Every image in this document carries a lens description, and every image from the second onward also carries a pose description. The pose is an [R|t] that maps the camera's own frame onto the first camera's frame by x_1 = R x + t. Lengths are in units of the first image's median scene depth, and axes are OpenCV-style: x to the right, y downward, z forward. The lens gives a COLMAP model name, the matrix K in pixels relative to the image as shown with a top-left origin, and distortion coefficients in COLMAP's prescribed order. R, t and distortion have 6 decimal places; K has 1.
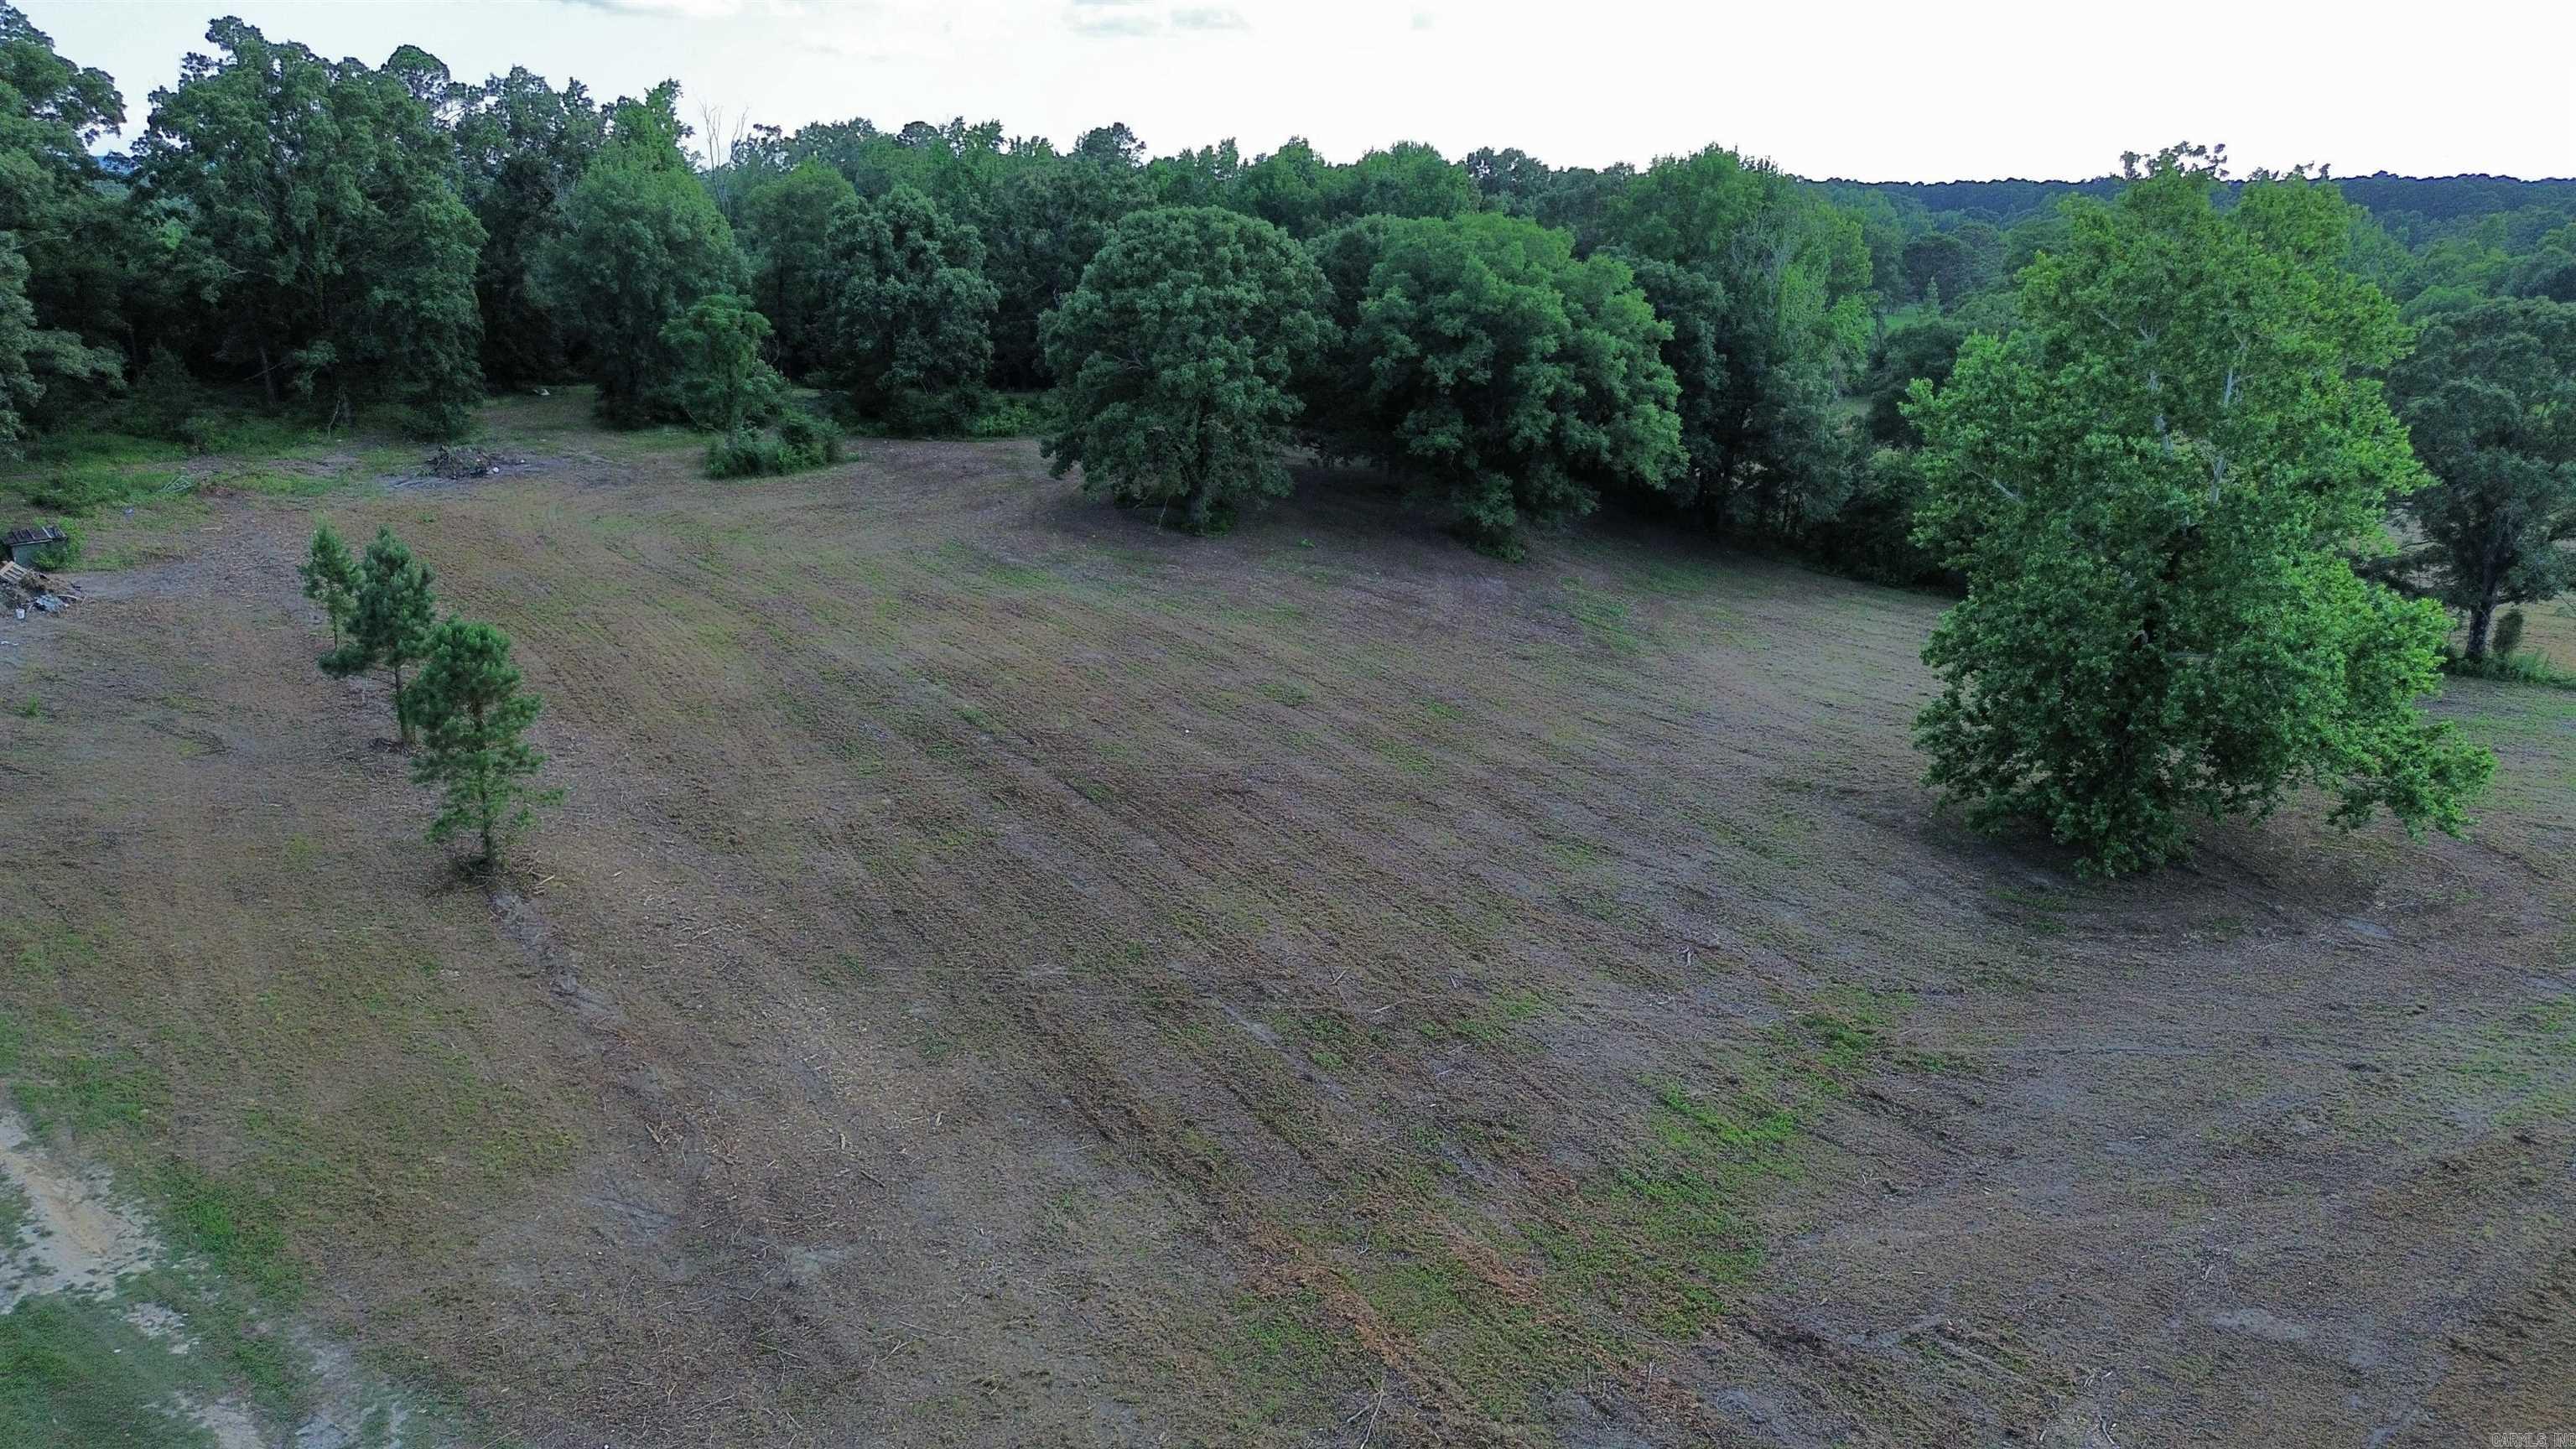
lens RADIAL K [[1825.4, 0, 1289.7], [0, 1825.4, 713.9], [0, 0, 1]] dist [0.070859, -0.063242]
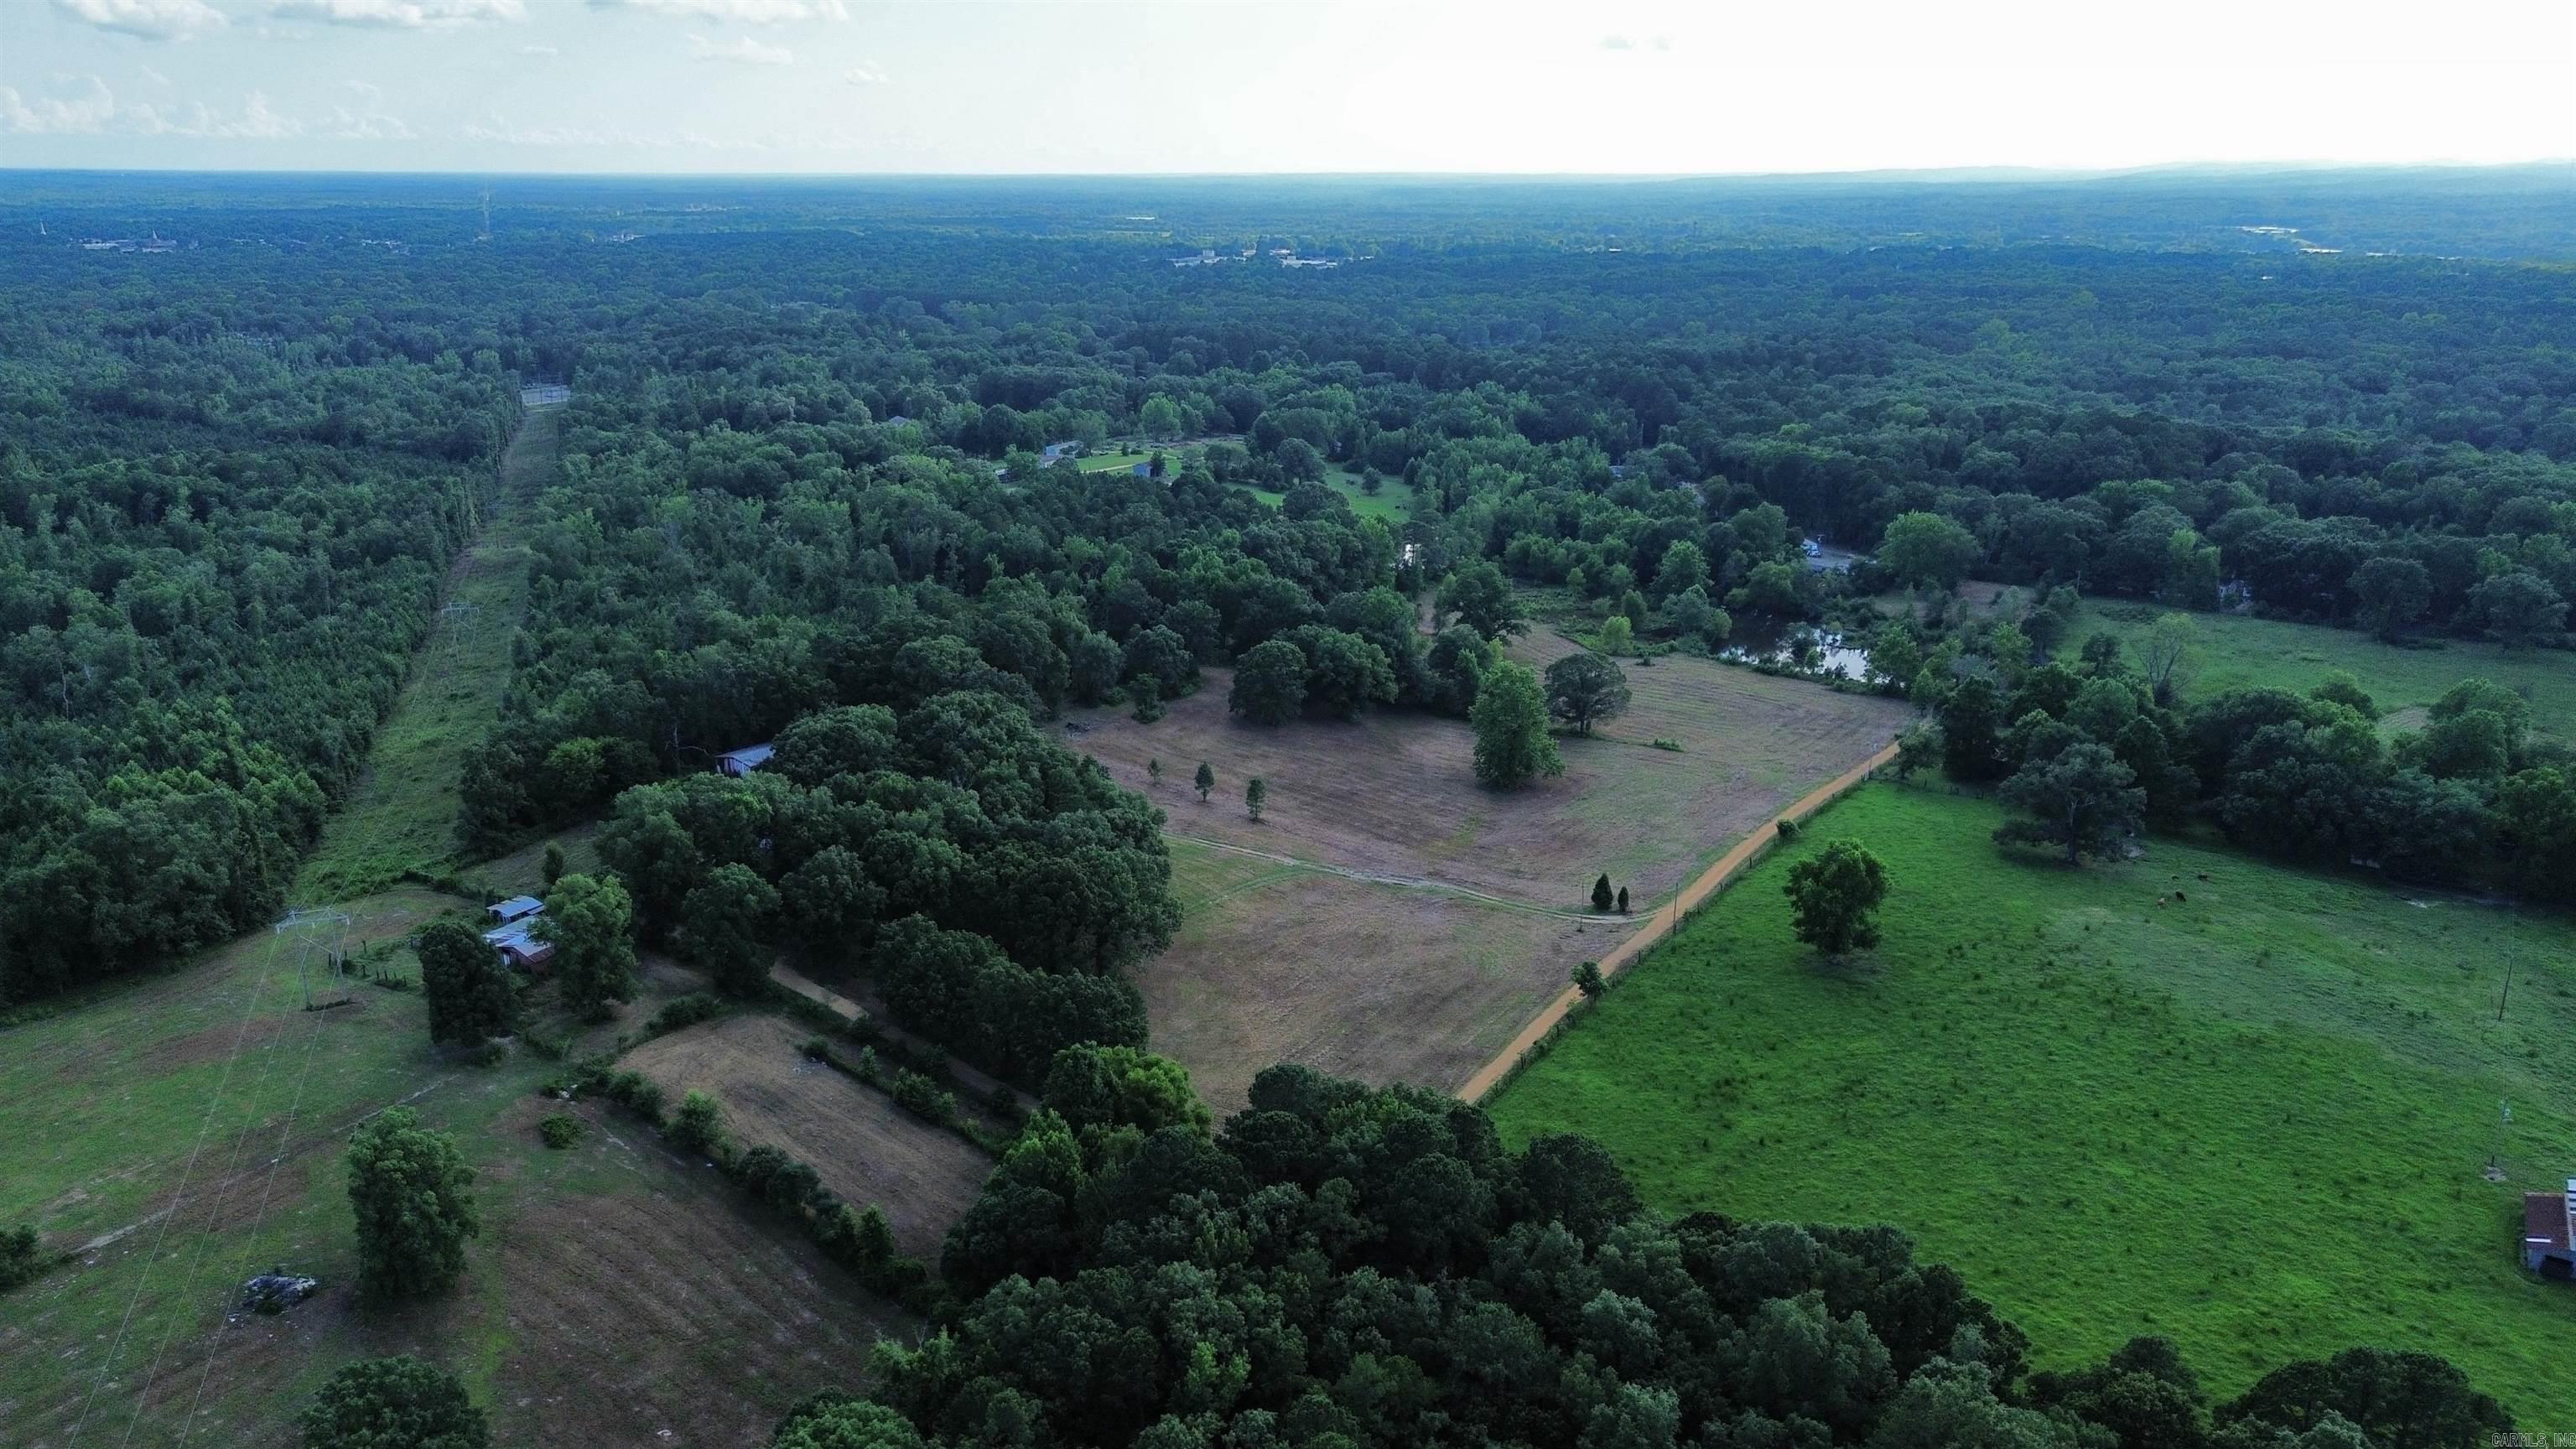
lens RADIAL K [[1825.4, 0, 1274.6], [0, 1825.4, 746.8], [0, 0, 1]] dist [0.070859, -0.063242]
pose [[0.952119, -0.099995, 0.288913, -1.240538], [0.092154, 0.994915, 0.040650, -0.229282], [-0.291509, -0.012080, 0.956492, -2.784859]]
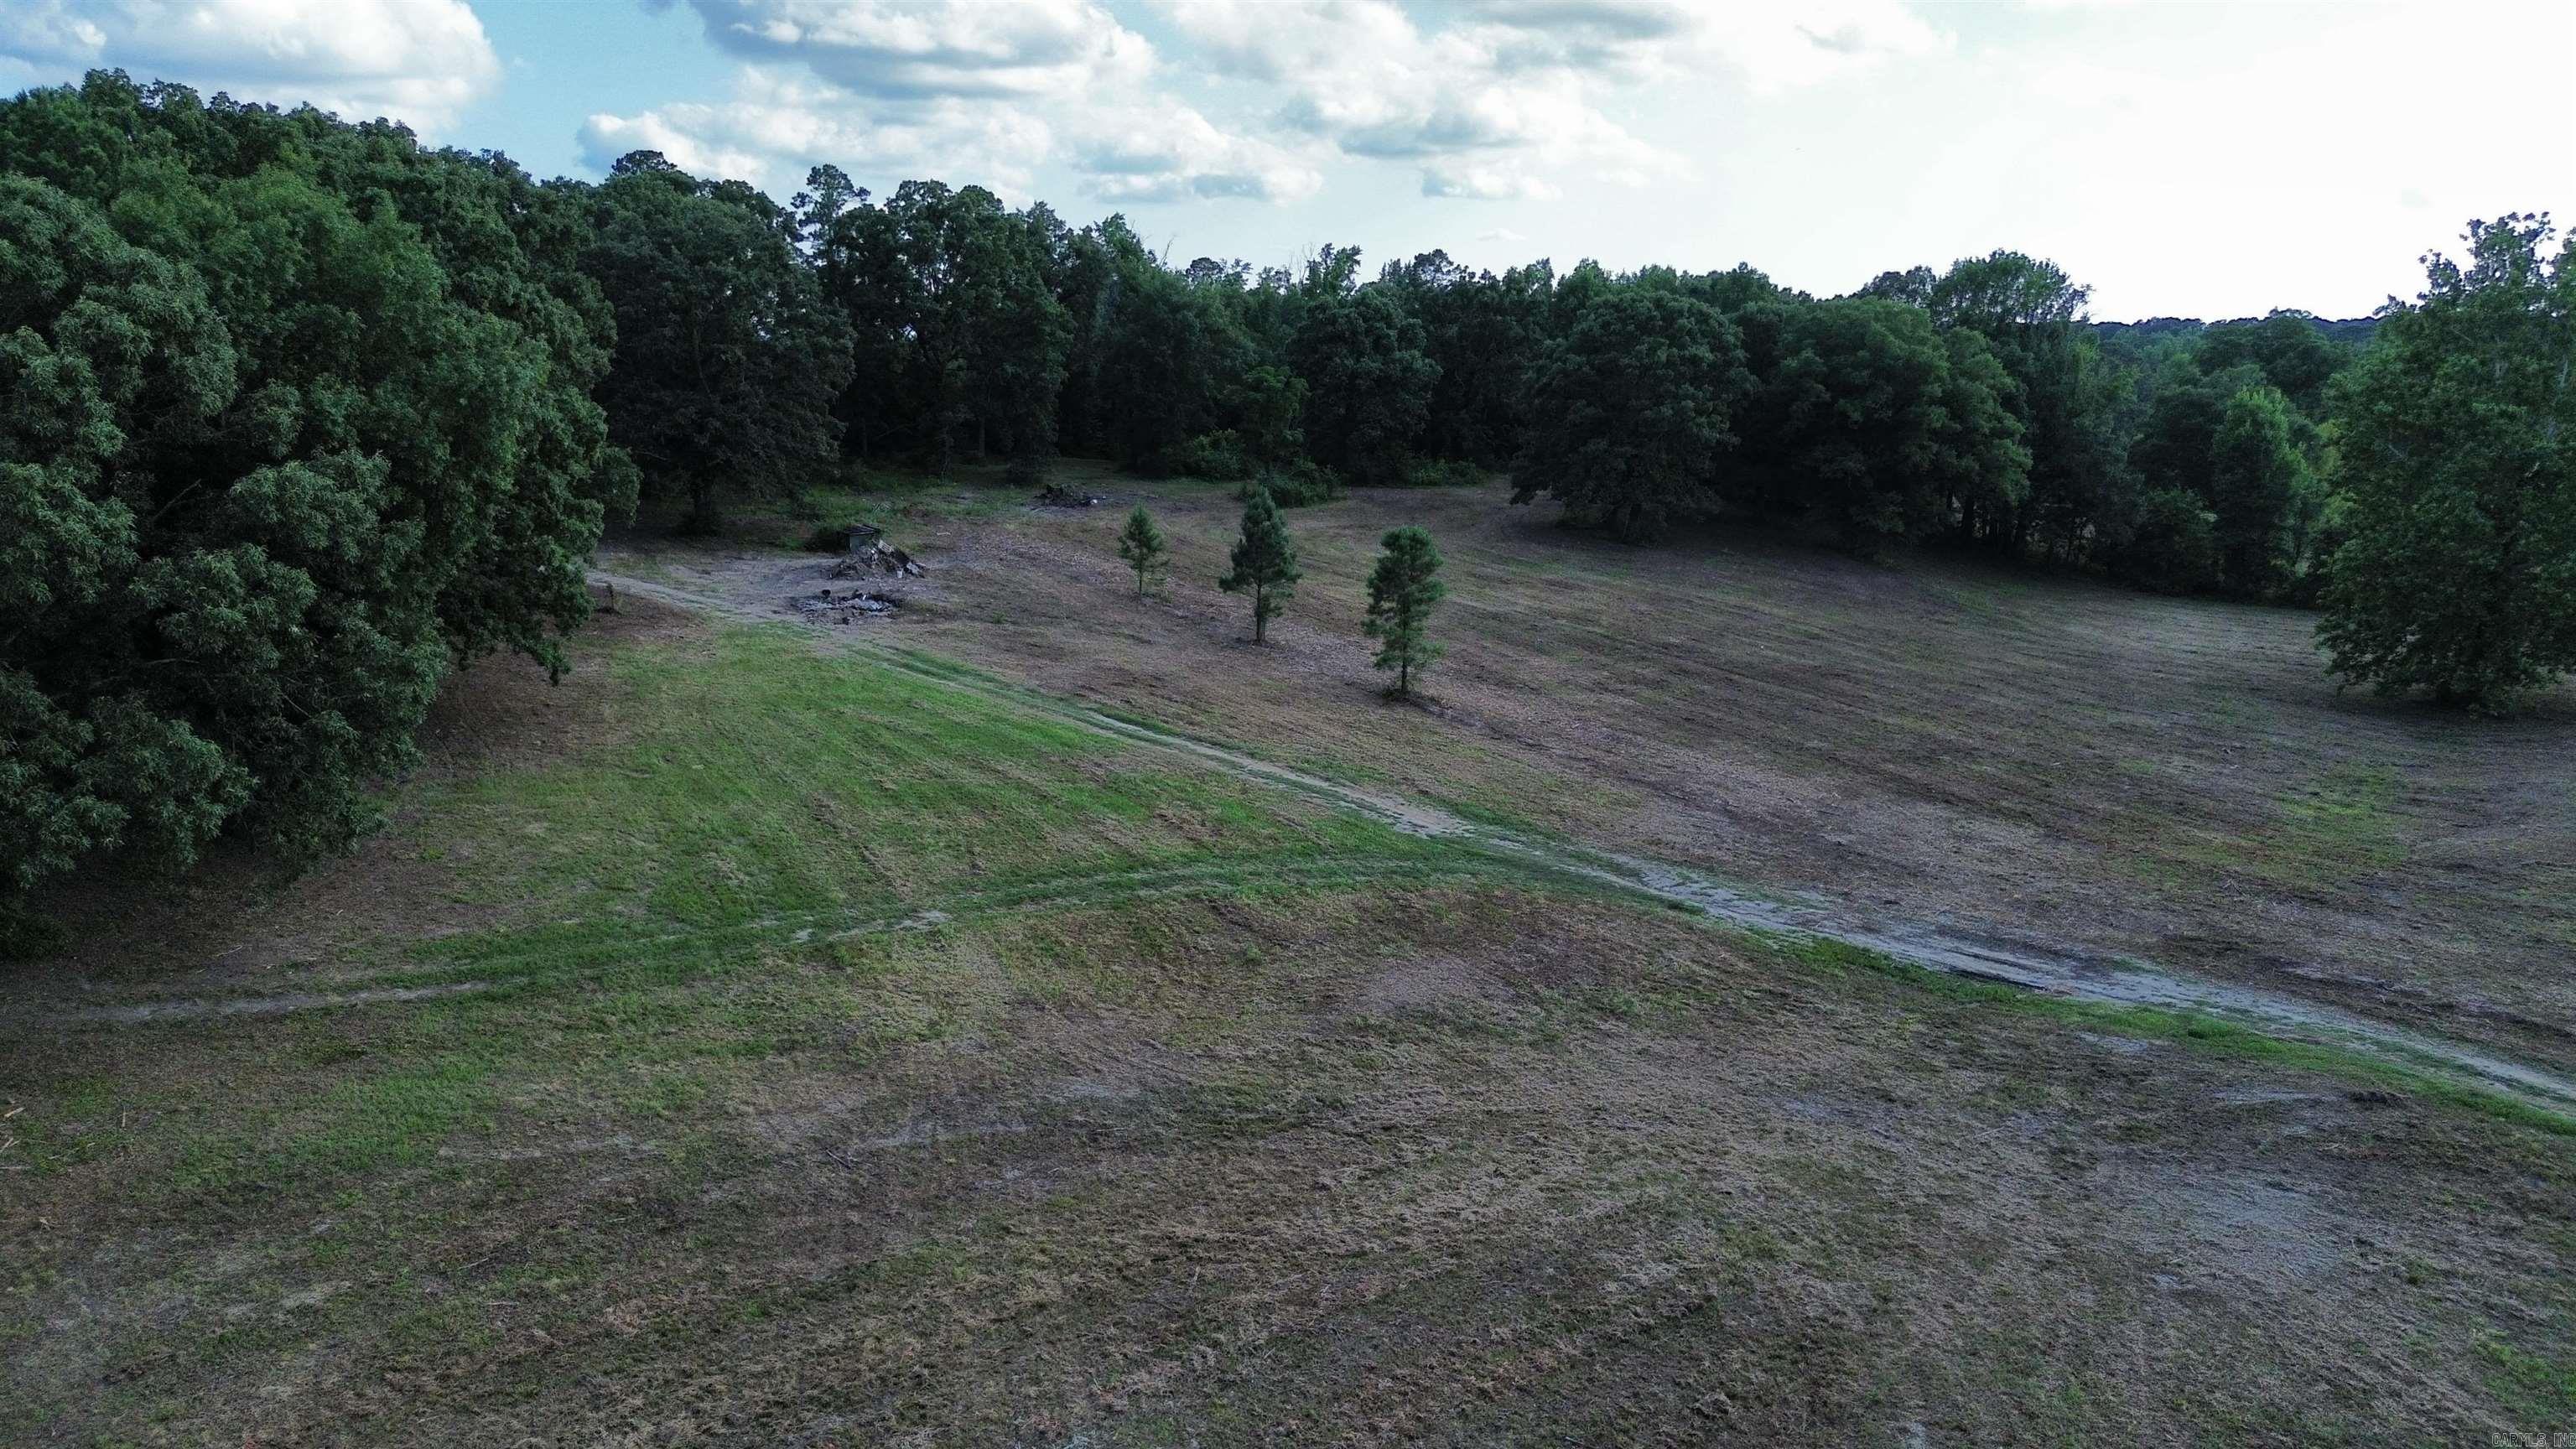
lens RADIAL K [[1825.4, 0, 1282.5], [0, 1825.4, 720.0], [0, 0, 1]] dist [0.070859, -0.063242]
pose [[0.999912, -0.003570, -0.012798, -0.314839], [0.002561, 0.996954, -0.077954, 0.134939], [0.013037, 0.077914, 0.996875, -0.293413]]
